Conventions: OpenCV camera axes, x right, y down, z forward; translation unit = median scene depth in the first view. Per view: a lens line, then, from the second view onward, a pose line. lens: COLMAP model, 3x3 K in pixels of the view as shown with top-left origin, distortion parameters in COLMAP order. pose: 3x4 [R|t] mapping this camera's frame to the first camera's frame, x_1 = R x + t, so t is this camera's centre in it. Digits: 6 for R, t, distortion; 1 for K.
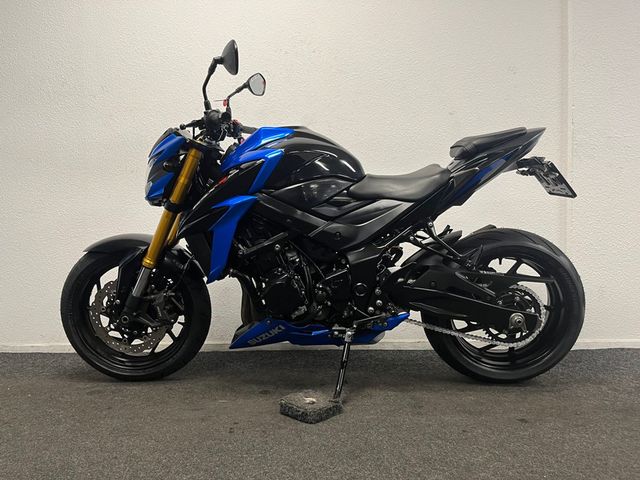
lens RADIAL K [[486.3, 0, 320.0], [0, 486.3, 237.3], [0, 0, 1]] dist [0.011754, -0.000873]
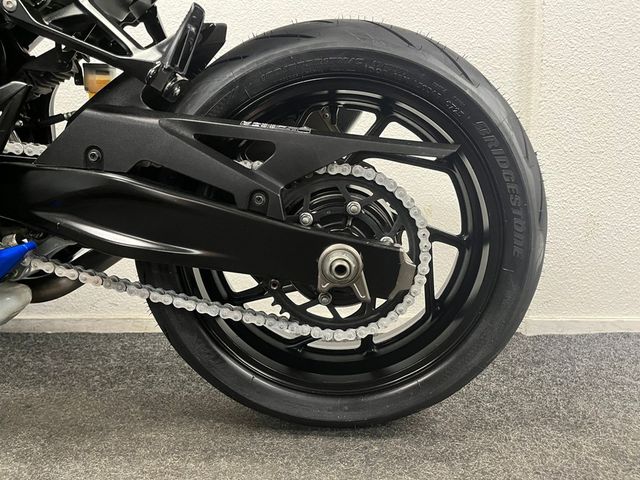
lens RADIAL K [[486.3, 0, 319.7], [0, 486.3, 242.9], [0, 0, 1]] dist [0.011754, -0.000873]
pose [[0.999922, 0.005247, 0.011372, 0.366874], [-0.006025, 0.997559, 0.069570, 0.124806], [-0.010980, -0.069633, 0.997512, 0.631033]]
